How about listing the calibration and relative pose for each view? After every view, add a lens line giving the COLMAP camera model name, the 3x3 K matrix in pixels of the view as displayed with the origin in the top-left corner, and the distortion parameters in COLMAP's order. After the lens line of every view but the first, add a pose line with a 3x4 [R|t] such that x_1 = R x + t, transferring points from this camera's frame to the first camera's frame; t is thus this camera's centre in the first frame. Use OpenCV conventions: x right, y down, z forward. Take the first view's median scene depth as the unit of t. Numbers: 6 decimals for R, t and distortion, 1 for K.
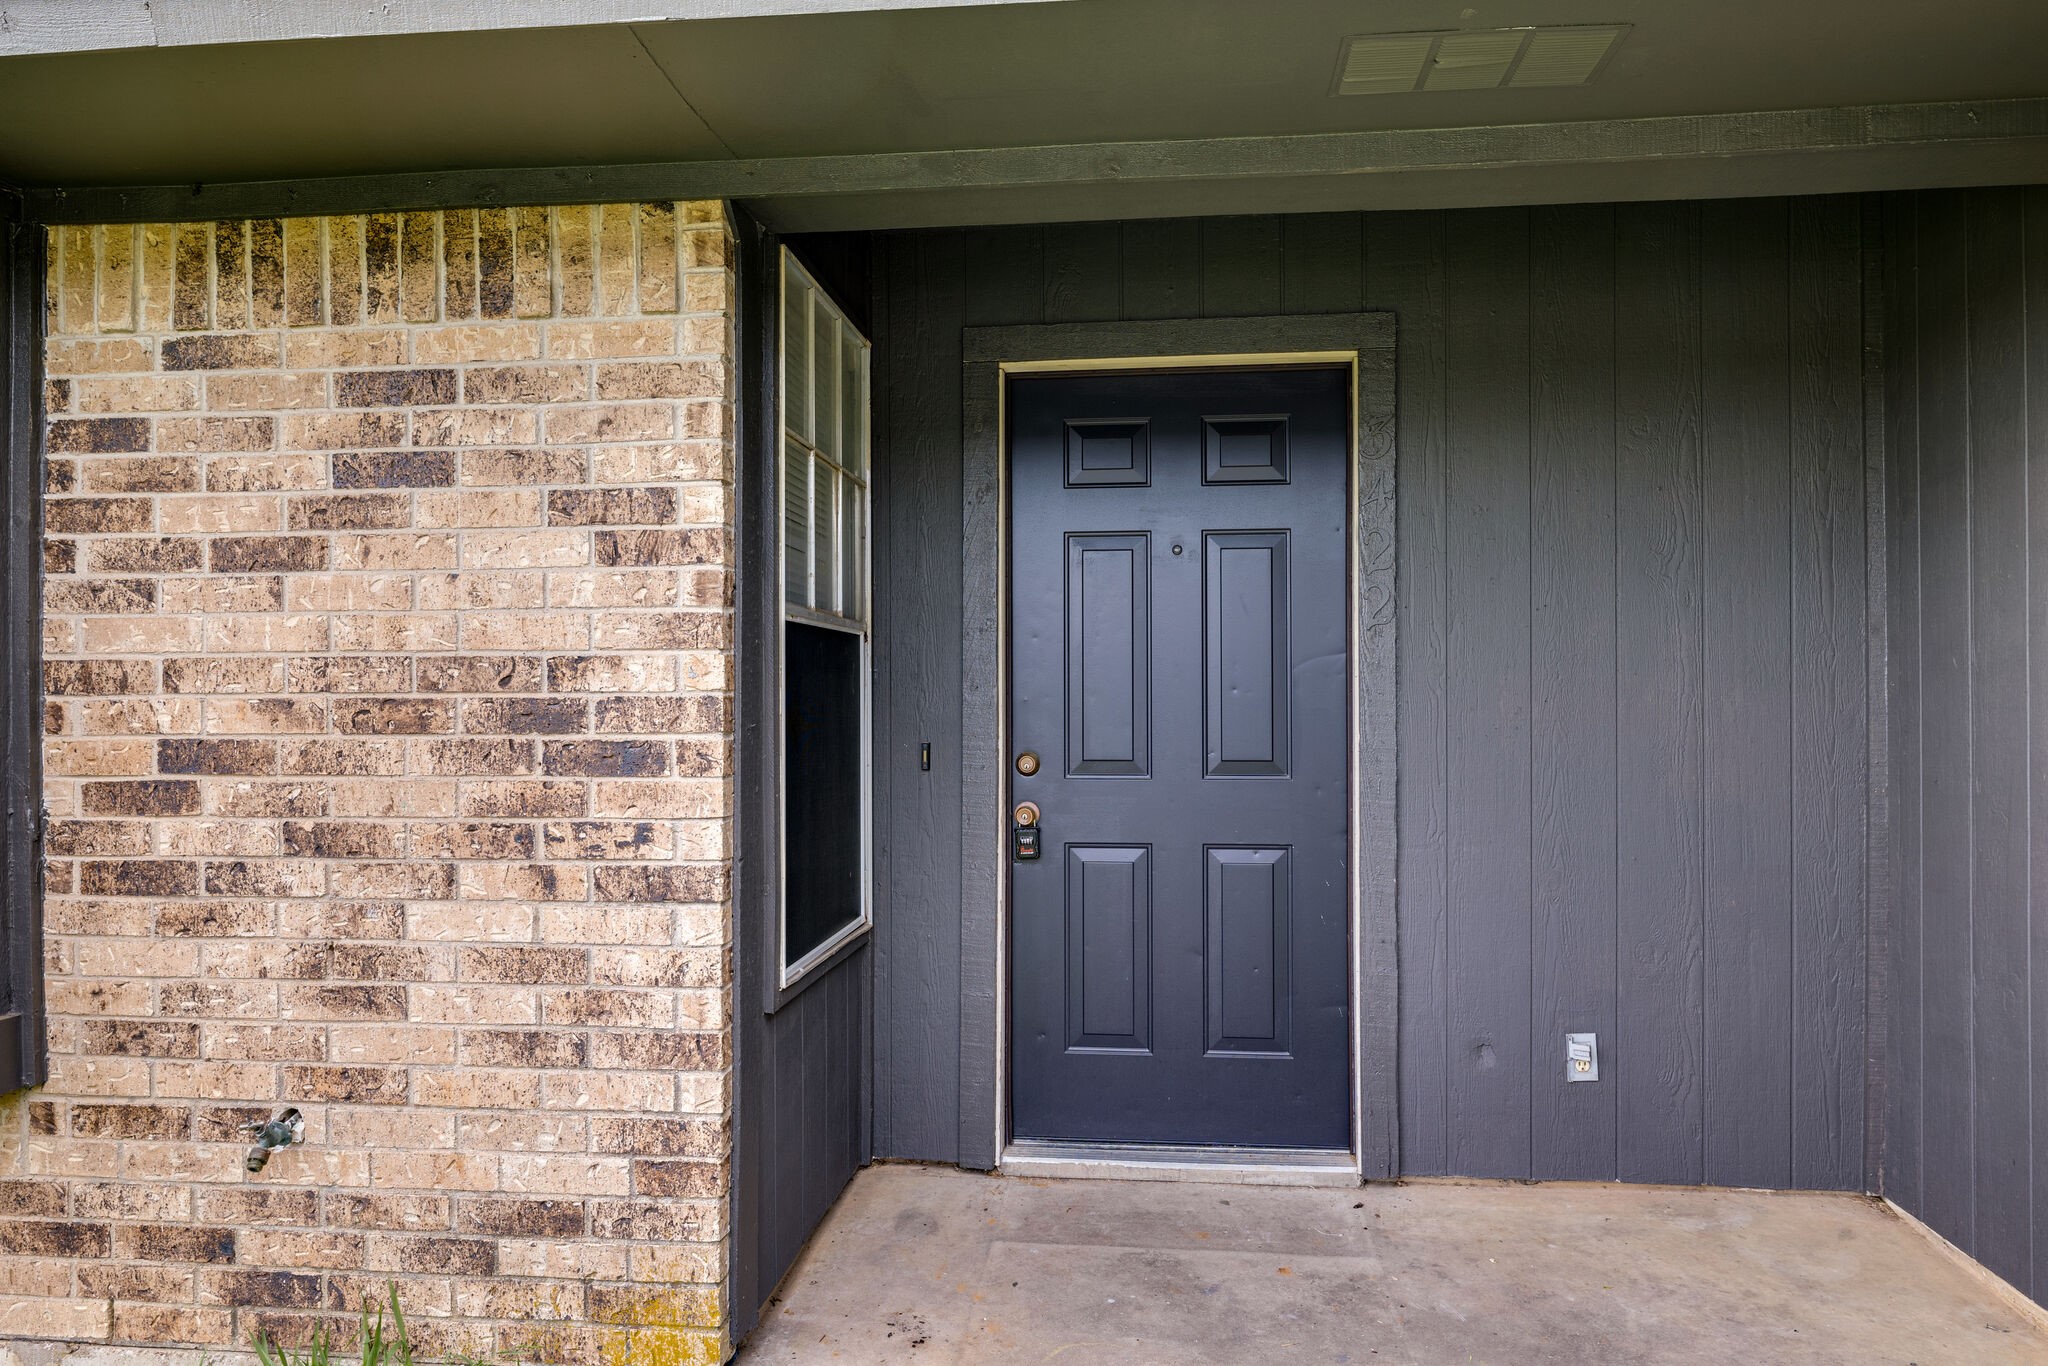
lens RADIAL K [[1343.3, 0, 1029.3], [0, 1343.3, 684.9], [0, 0, 1]] dist [0.009490, -0.003133]
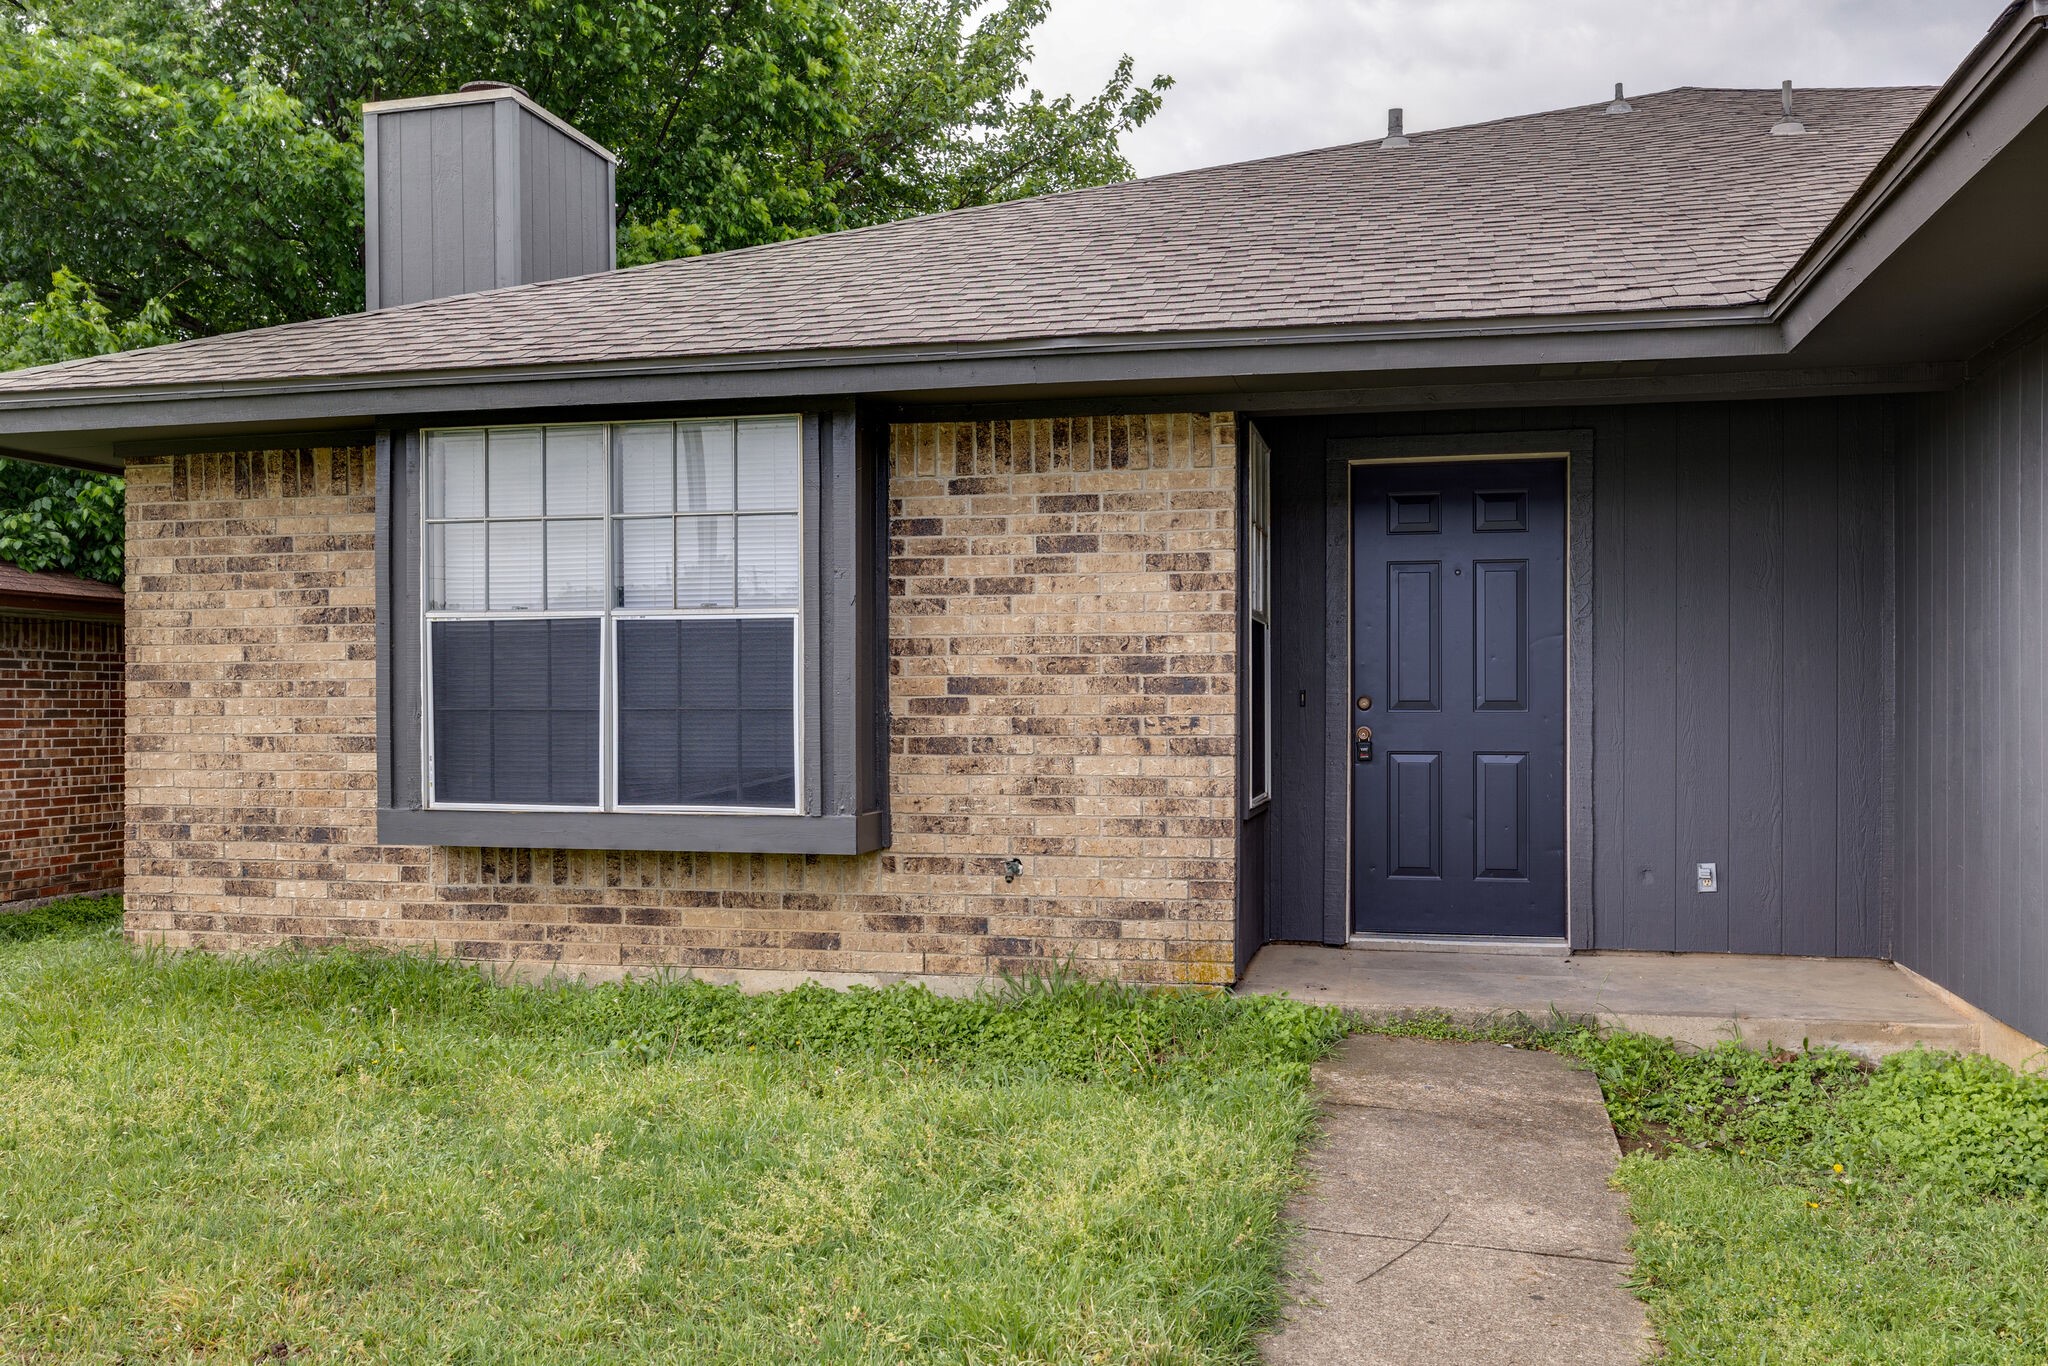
lens RADIAL K [[1756.6, 0, 1026.2], [0, 1756.6, 700.3], [0, 0, 1]] dist [-0.001024, 0.011831]
pose [[0.993105, 0.001605, -0.117213, -0.221012], [-0.000981, 0.999985, 0.005387, 0.061225], [0.117220, -0.005235, 0.993092, -1.628816]]
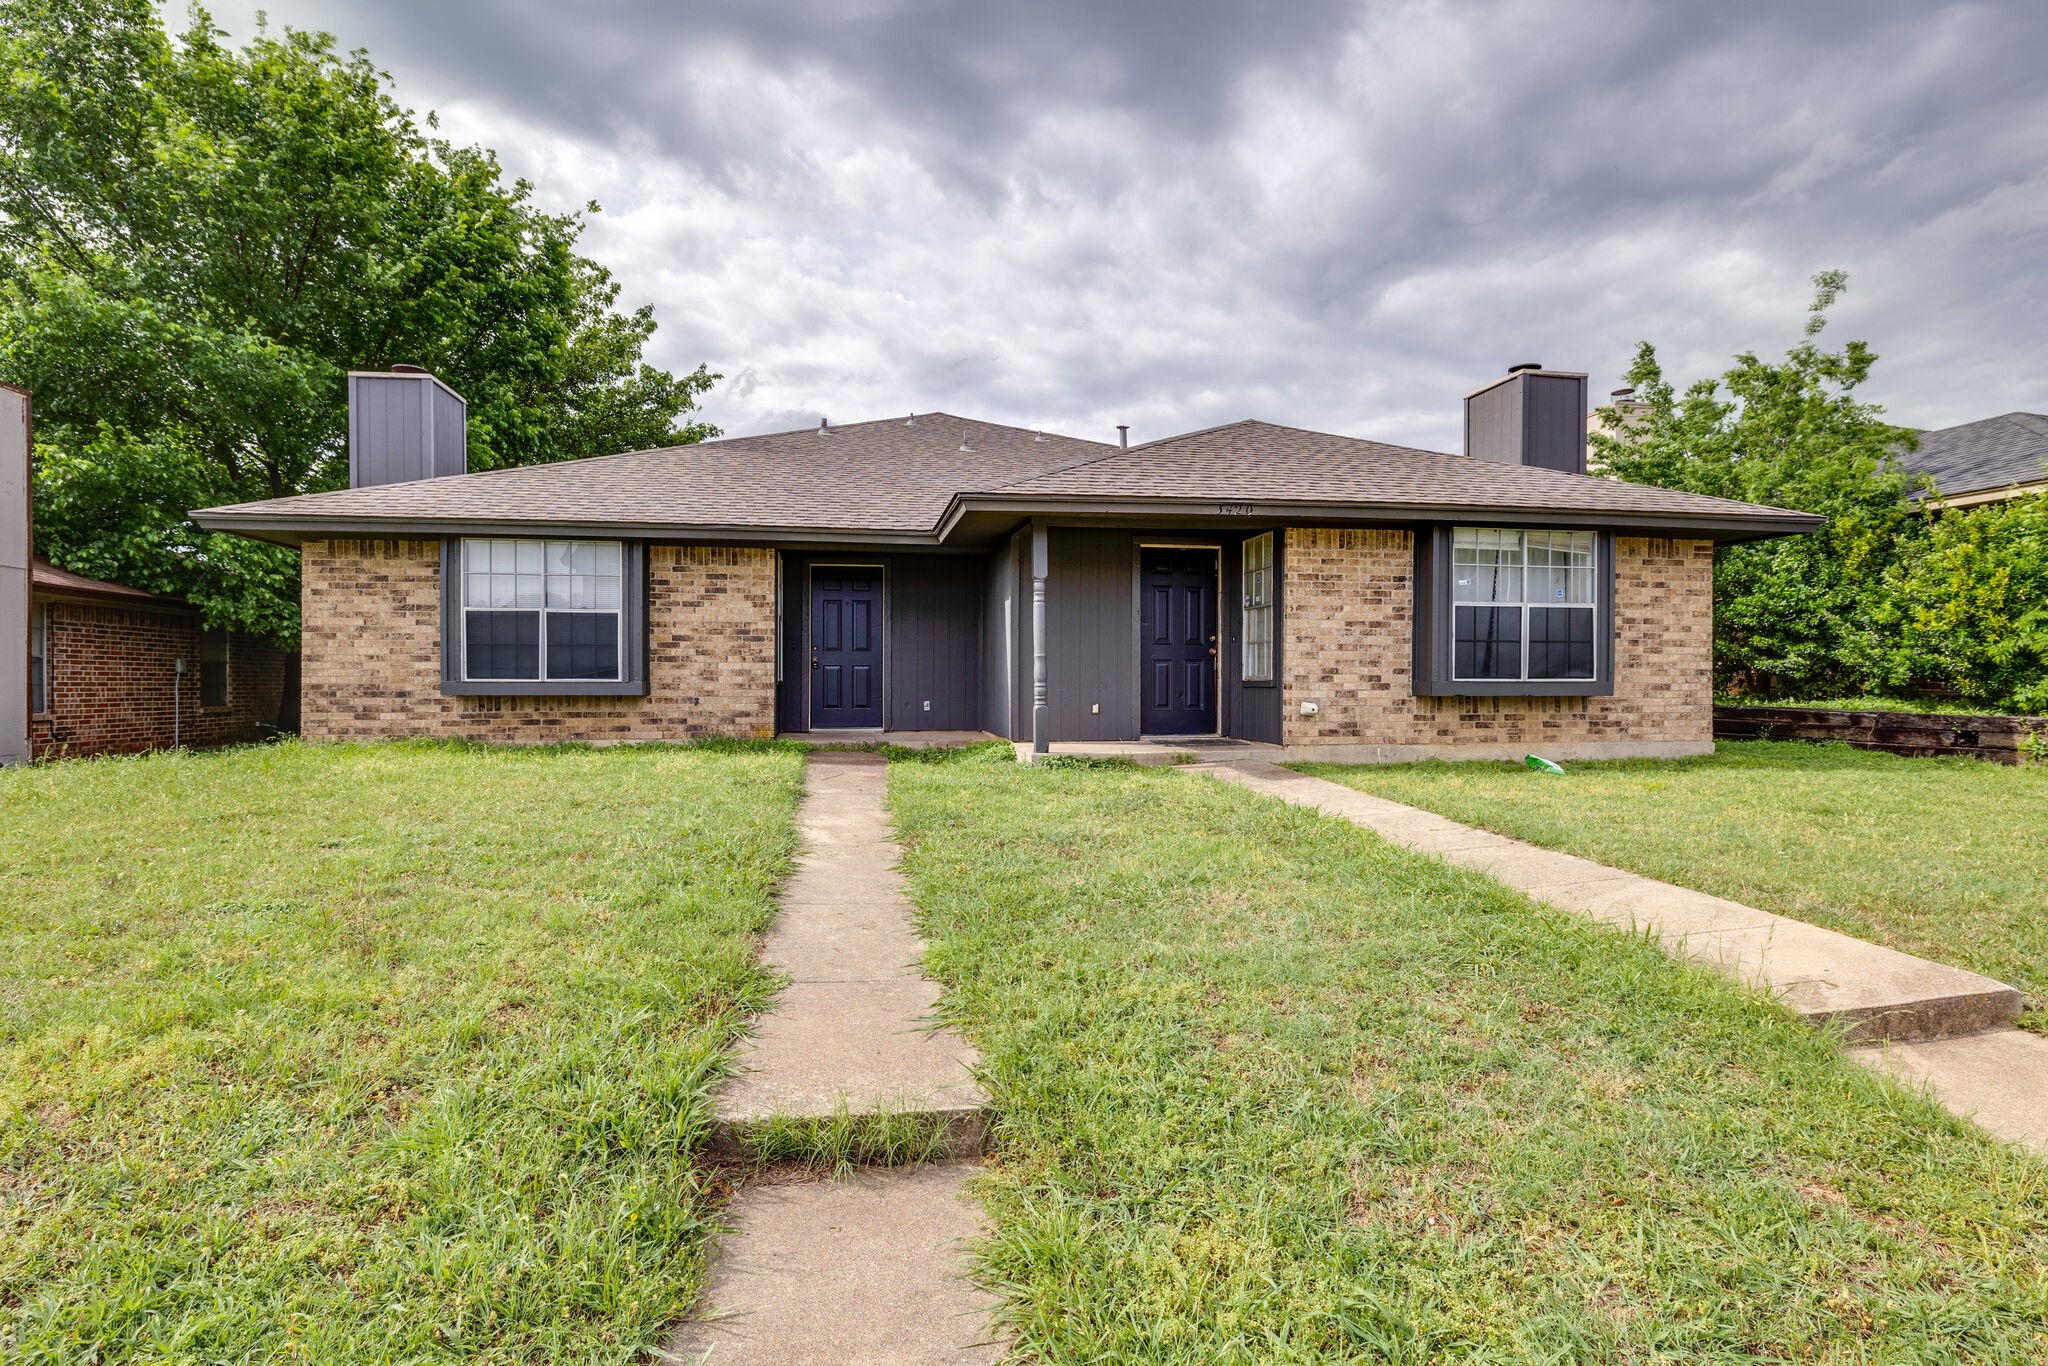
lens RADIAL K [[1073.3, 0, 1026.4], [0, 1073.3, 683.3], [0, 0, 1]] dist [0.001350, -0.000362]
pose [[0.957016, 0.003236, 0.290018, -0.530397], [-0.005410, 0.999963, 0.006695, 0.211005], [-0.289985, -0.007976, 0.956998, -3.930135]]
